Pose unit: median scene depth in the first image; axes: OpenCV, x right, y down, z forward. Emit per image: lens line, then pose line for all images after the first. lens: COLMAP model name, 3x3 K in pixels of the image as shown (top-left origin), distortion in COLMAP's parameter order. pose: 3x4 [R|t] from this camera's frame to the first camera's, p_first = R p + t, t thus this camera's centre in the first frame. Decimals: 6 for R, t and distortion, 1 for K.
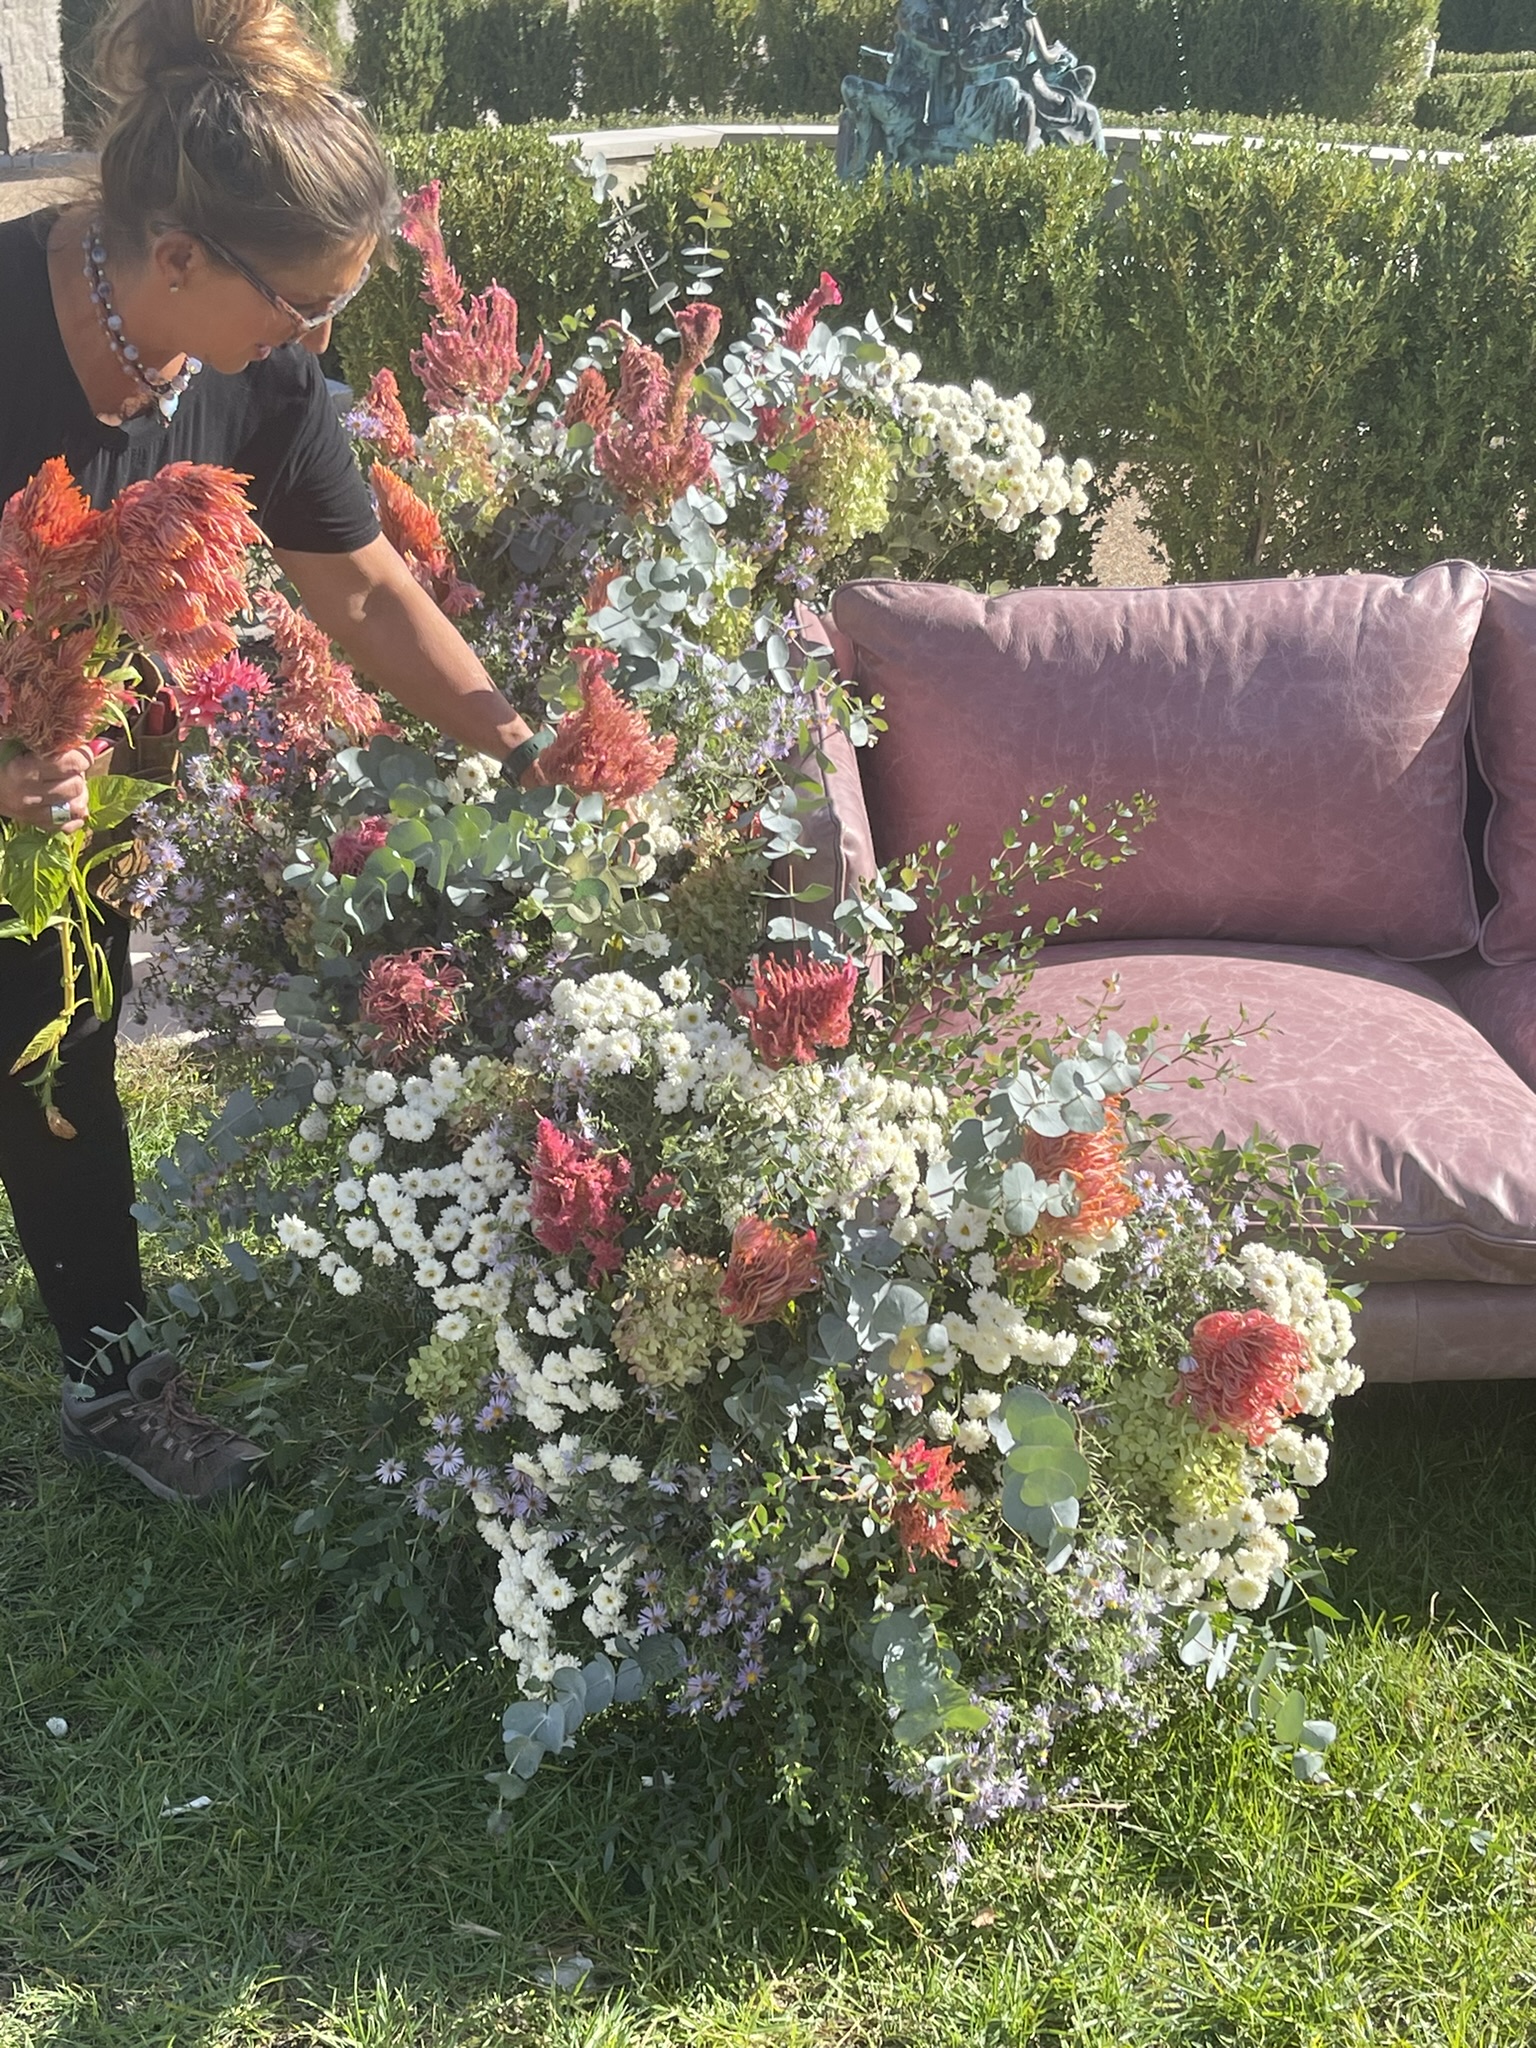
lens RADIAL K [[2764.8, 0, 776.9], [0, 2764.8, 1069.9], [0, 0, 1]] dist [0.033954, 0.000000]
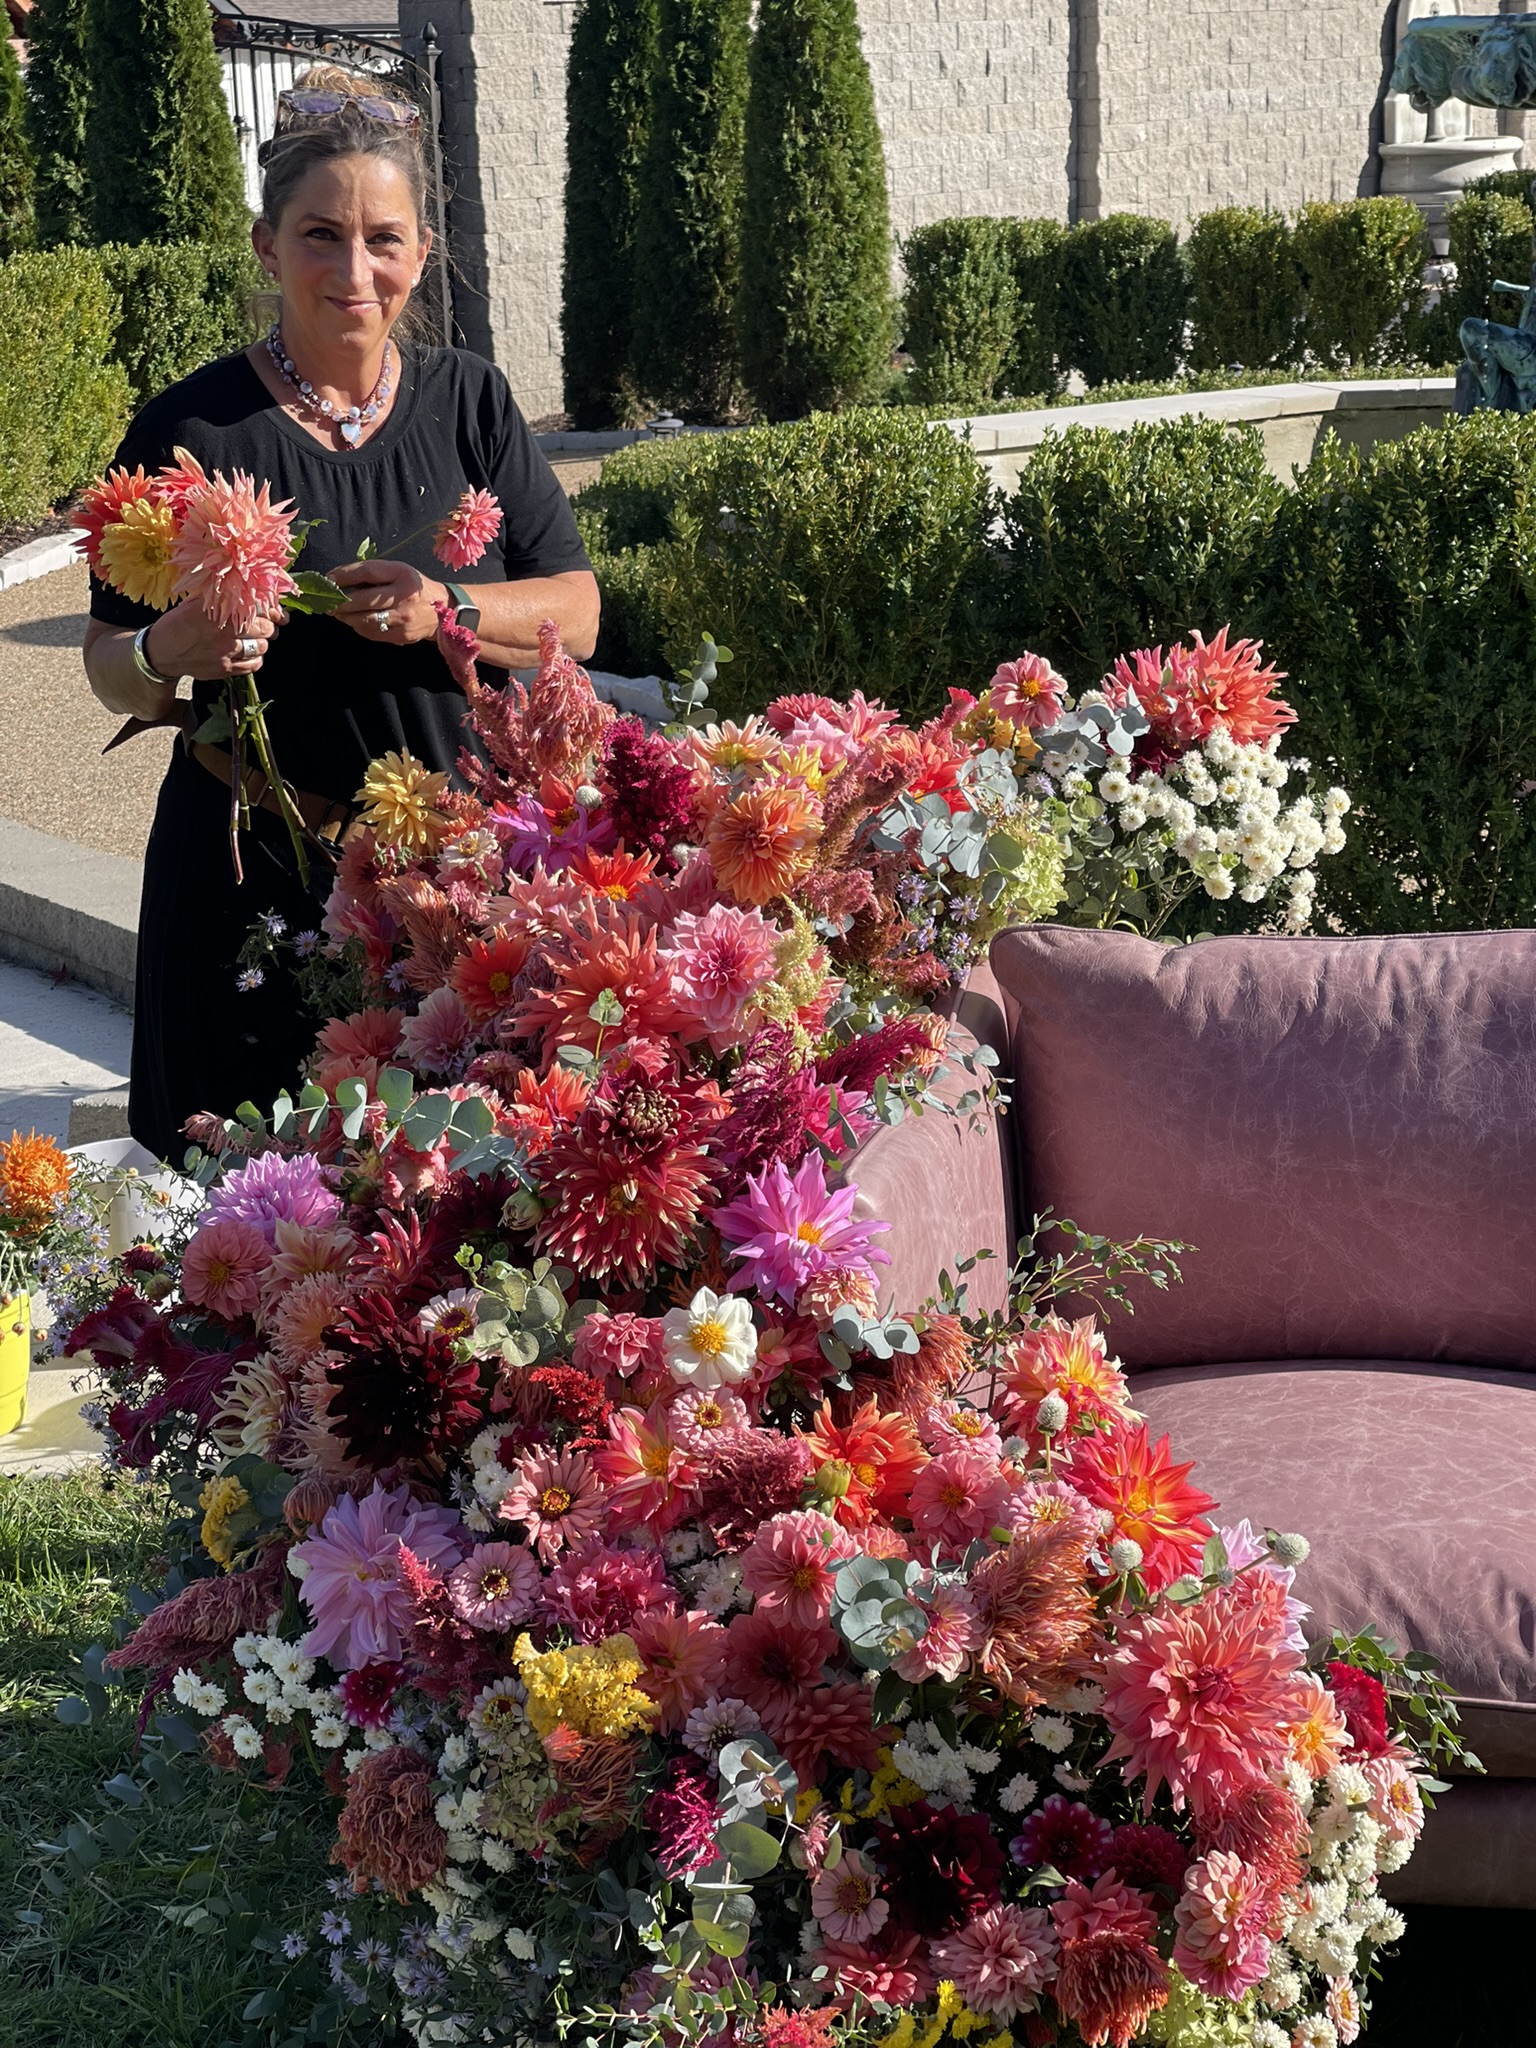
lens RADIAL K [[3792.1, 0, 754.5], [0, 3792.1, 964.8], [0, 0, 1]] dist [0.198180, 0.000000]
pose [[0.976847, 0.011168, -0.213647, 0.201037], [-0.048168, 0.984478, -0.168771, 0.037595], [0.208446, 0.175154, 0.962222, -0.148229]]
